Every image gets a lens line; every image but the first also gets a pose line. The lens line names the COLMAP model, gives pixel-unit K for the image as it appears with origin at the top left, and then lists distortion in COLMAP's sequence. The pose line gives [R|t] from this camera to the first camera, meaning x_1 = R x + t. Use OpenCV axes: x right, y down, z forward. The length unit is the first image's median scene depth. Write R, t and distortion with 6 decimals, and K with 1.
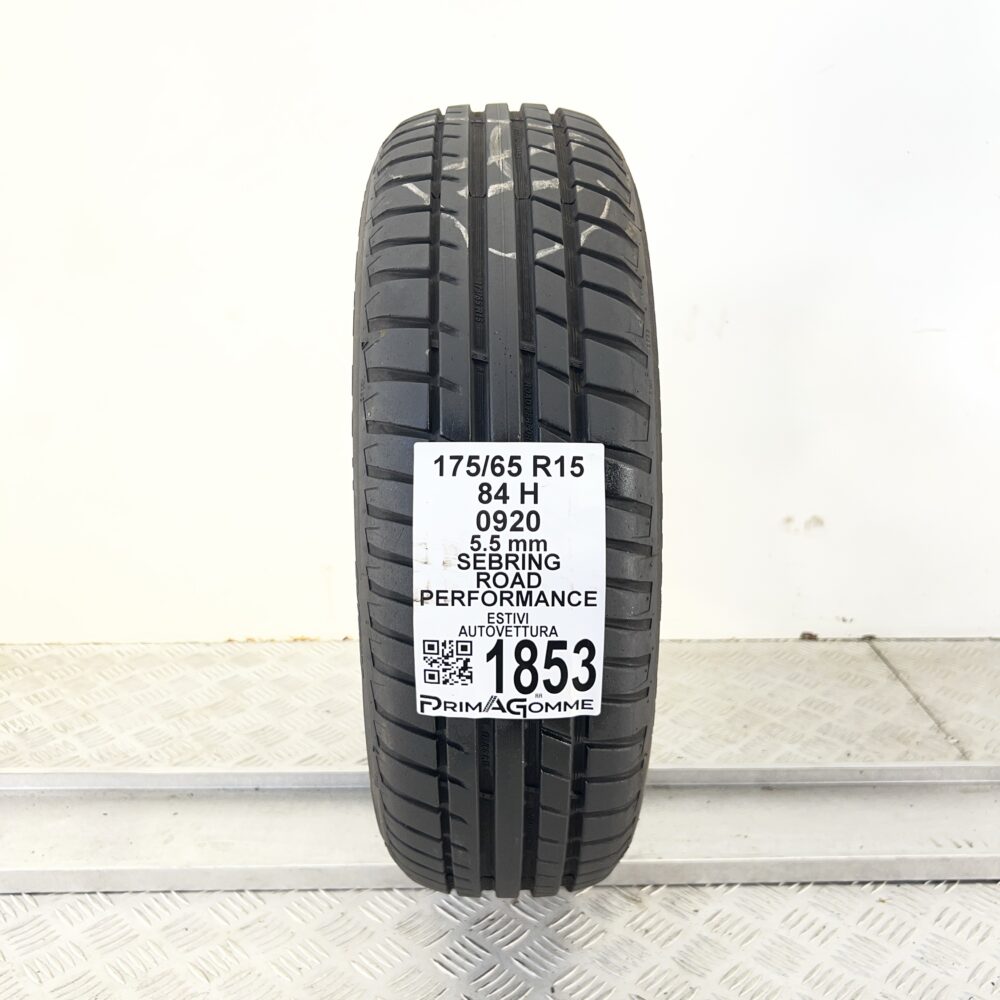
lens RADIAL K [[793.5, 0, 516.1], [0, 793.5, 500.2], [0, 0, 1]] dist [0.000057, -0.002043]
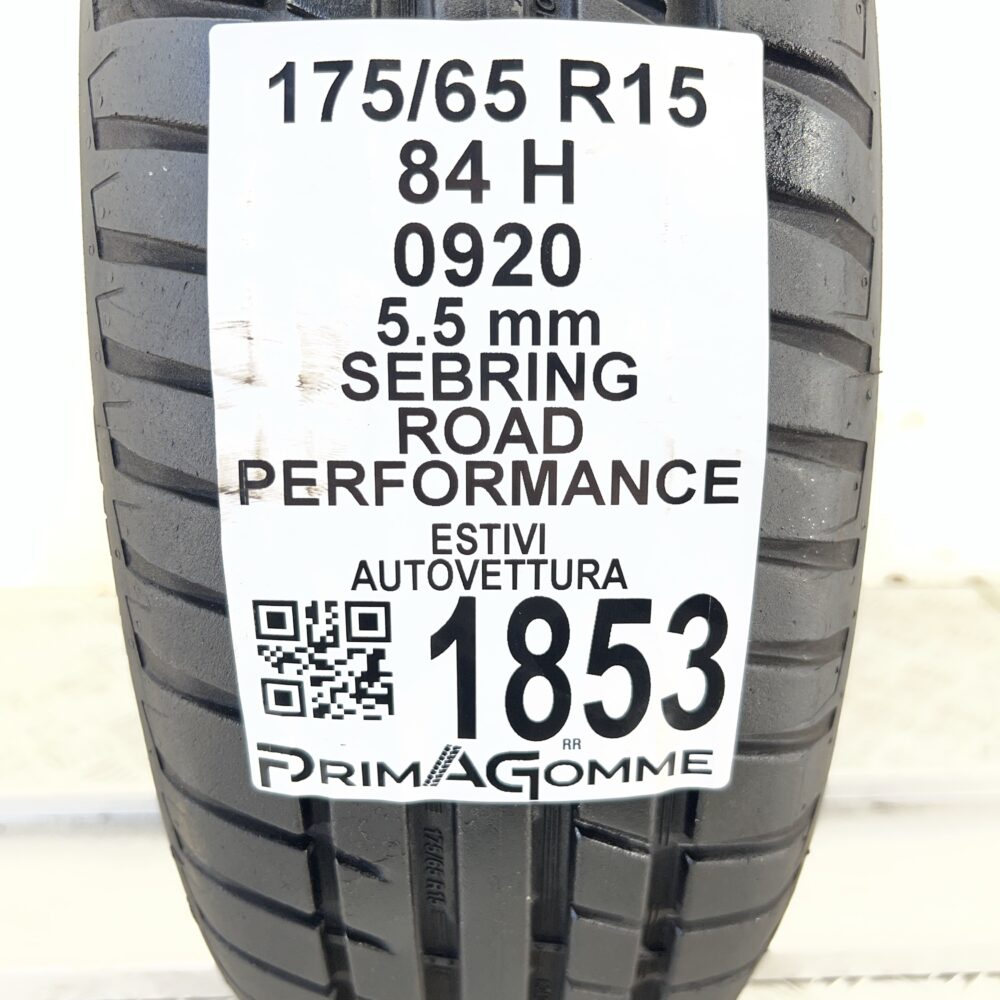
lens RADIAL K [[793.5, 0, 516.1], [0, 793.5, 500.2], [0, 0, 1]] dist [0.000057, -0.002043]
pose [[0.999650, -0.005749, 0.025804, -0.006938], [0.003844, 0.997305, 0.073268, 0.105088], [-0.026155, -0.073143, 0.996978, 0.643099]]
